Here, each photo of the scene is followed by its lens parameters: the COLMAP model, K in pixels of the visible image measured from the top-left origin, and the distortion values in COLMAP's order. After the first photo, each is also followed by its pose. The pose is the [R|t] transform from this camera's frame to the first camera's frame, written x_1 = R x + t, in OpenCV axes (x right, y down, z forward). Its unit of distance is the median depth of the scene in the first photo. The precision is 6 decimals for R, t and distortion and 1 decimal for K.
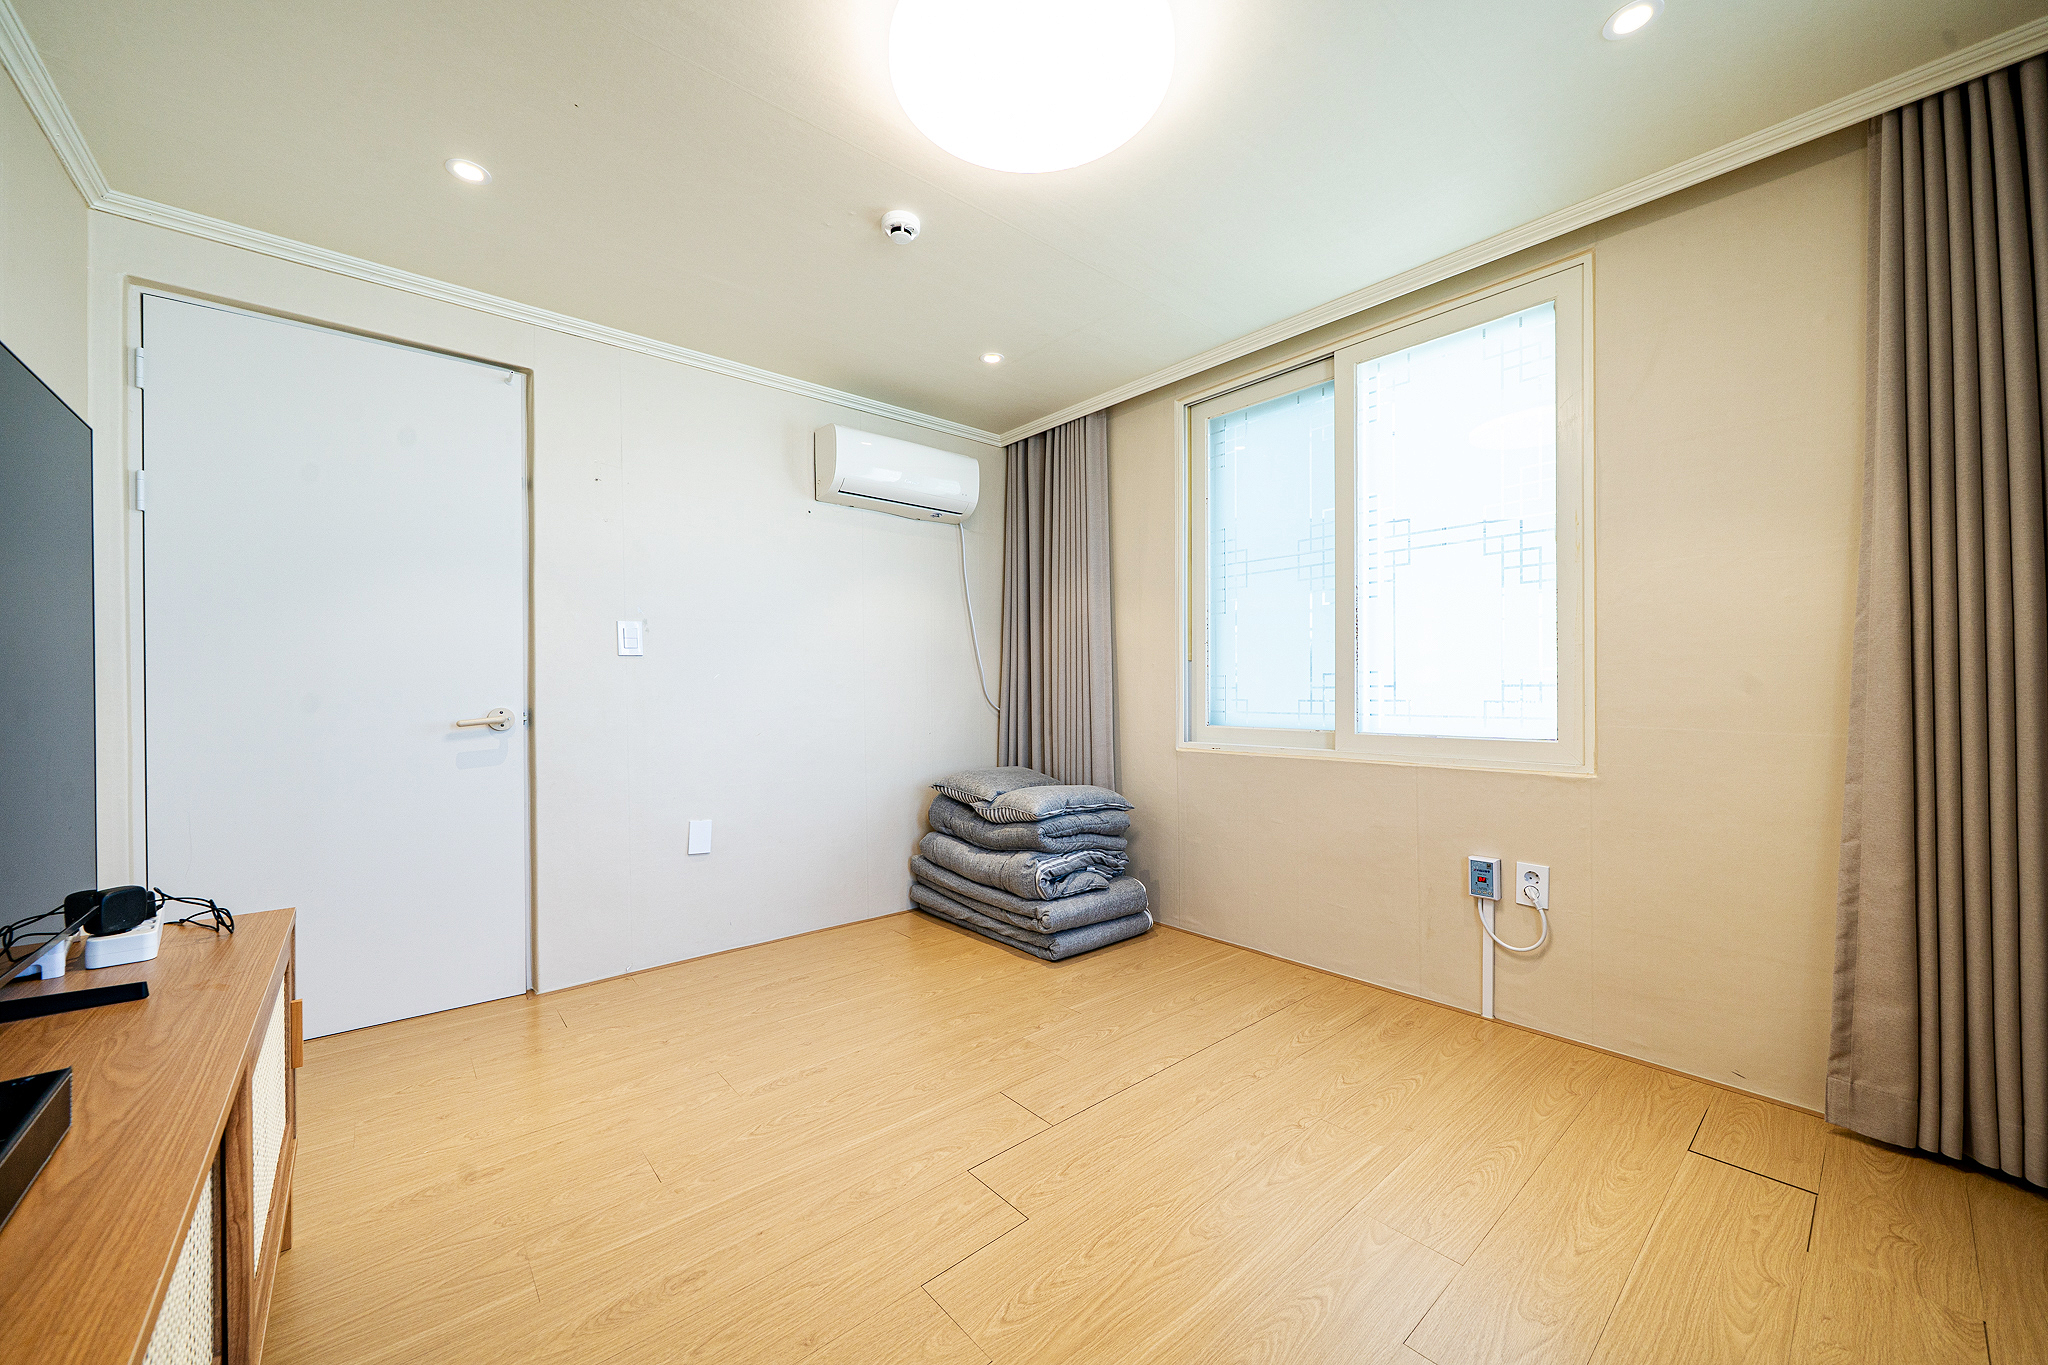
lens RADIAL K [[757.6, 0, 1011.1], [0, 757.6, 686.5], [0, 0, 1]] dist [-0.003517, -0.000217]
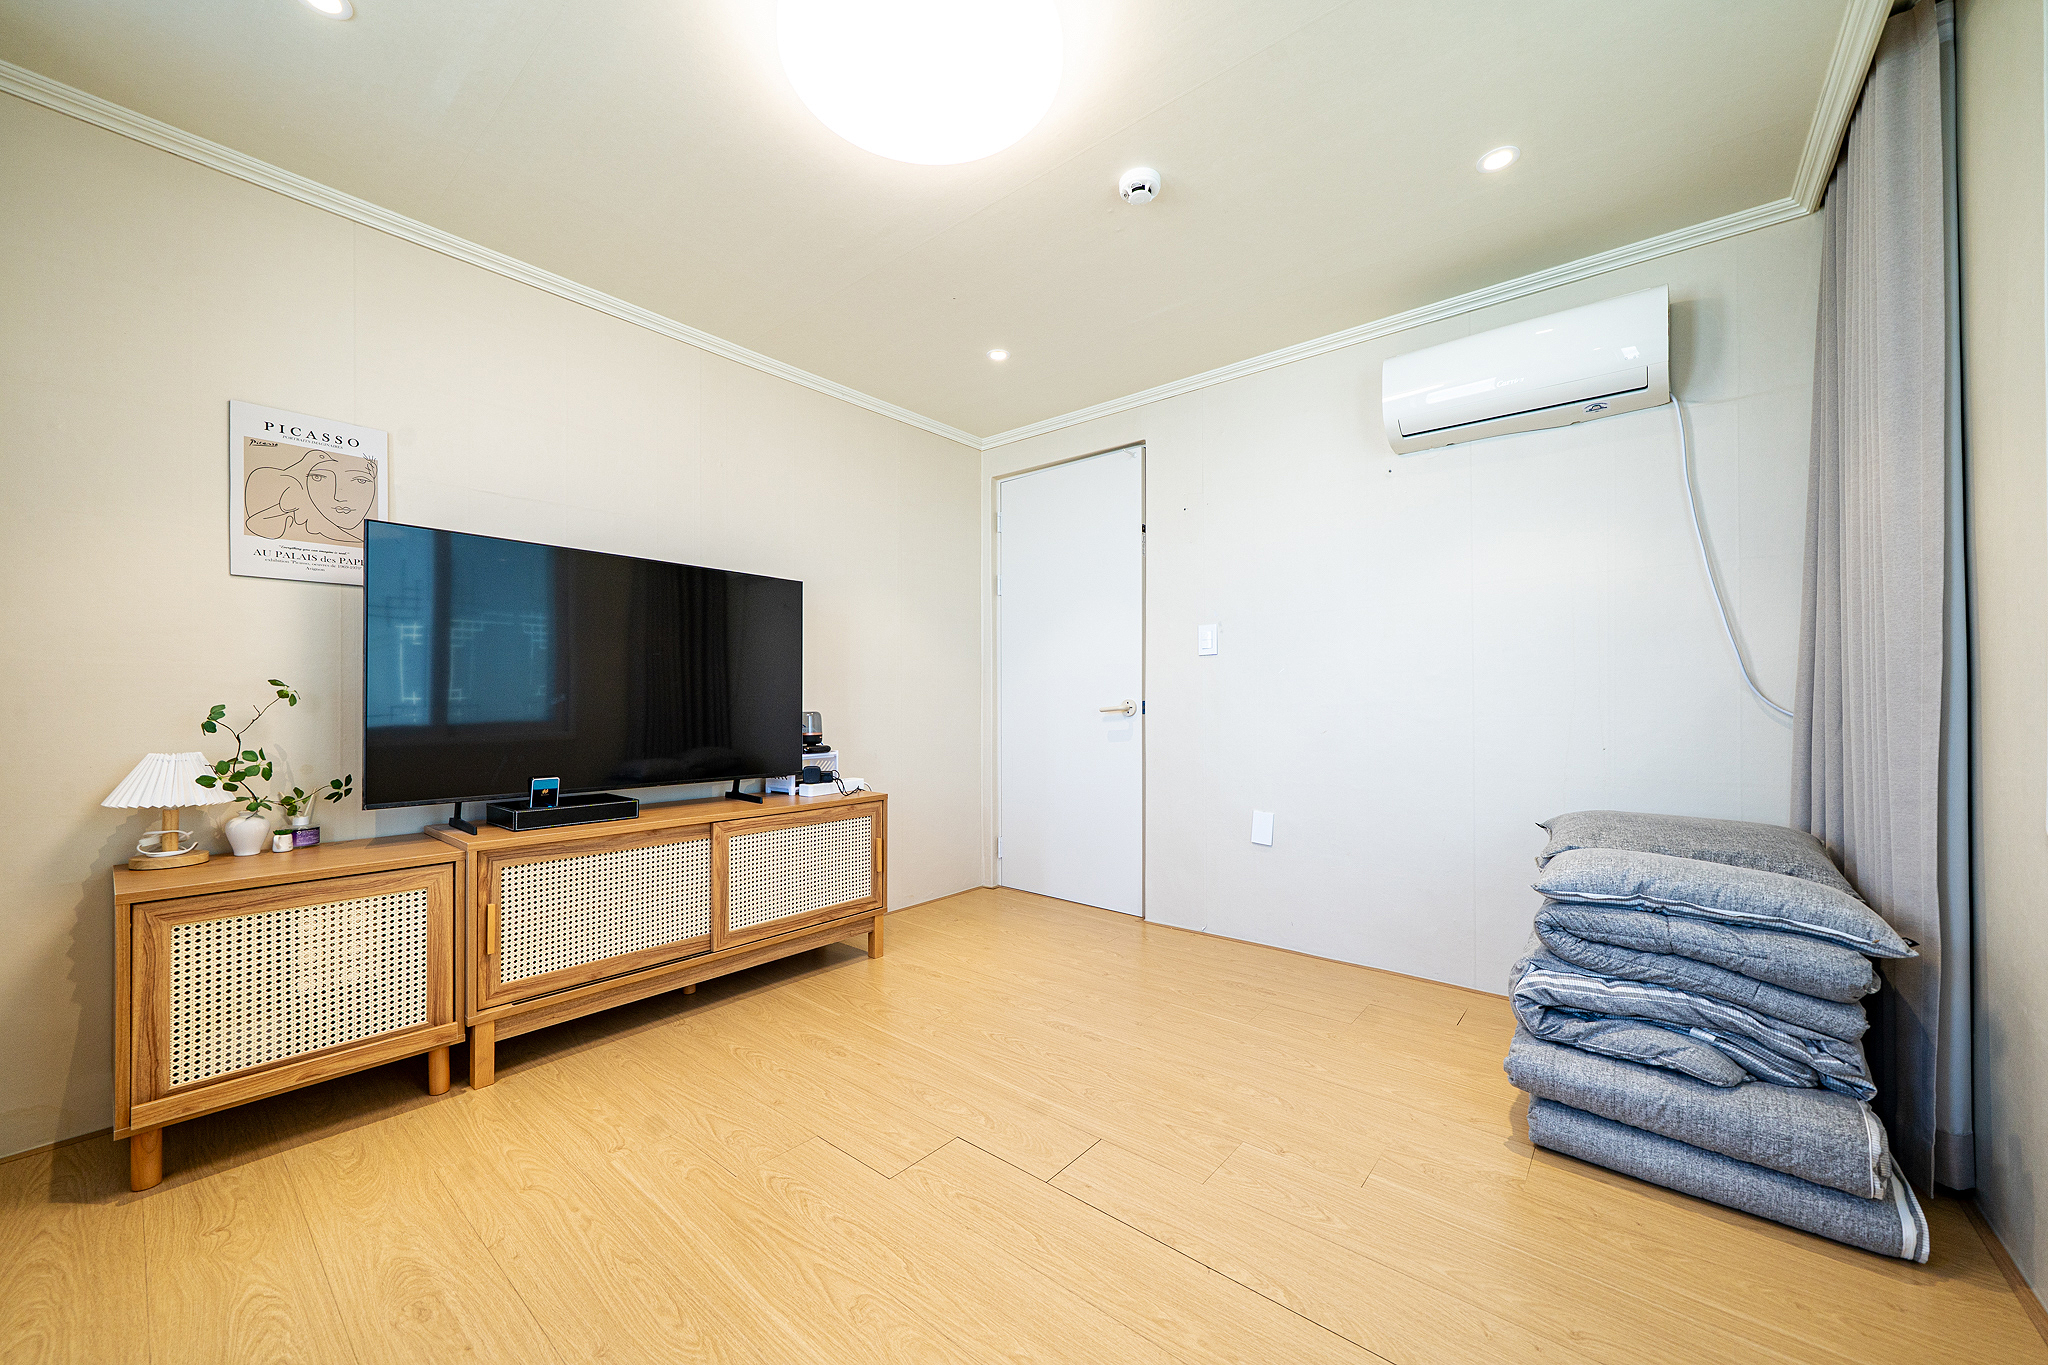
lens RADIAL K [[757.6, 0, 1016.4], [0, 757.6, 695.3], [0, 0, 1]] dist [-0.003517, -0.000217]
pose [[0.167680, 0.000697, -0.985841, 0.601558], [0.006316, 0.999978, 0.001781, 0.016609], [0.985821, -0.006525, 0.167672, 0.553030]]
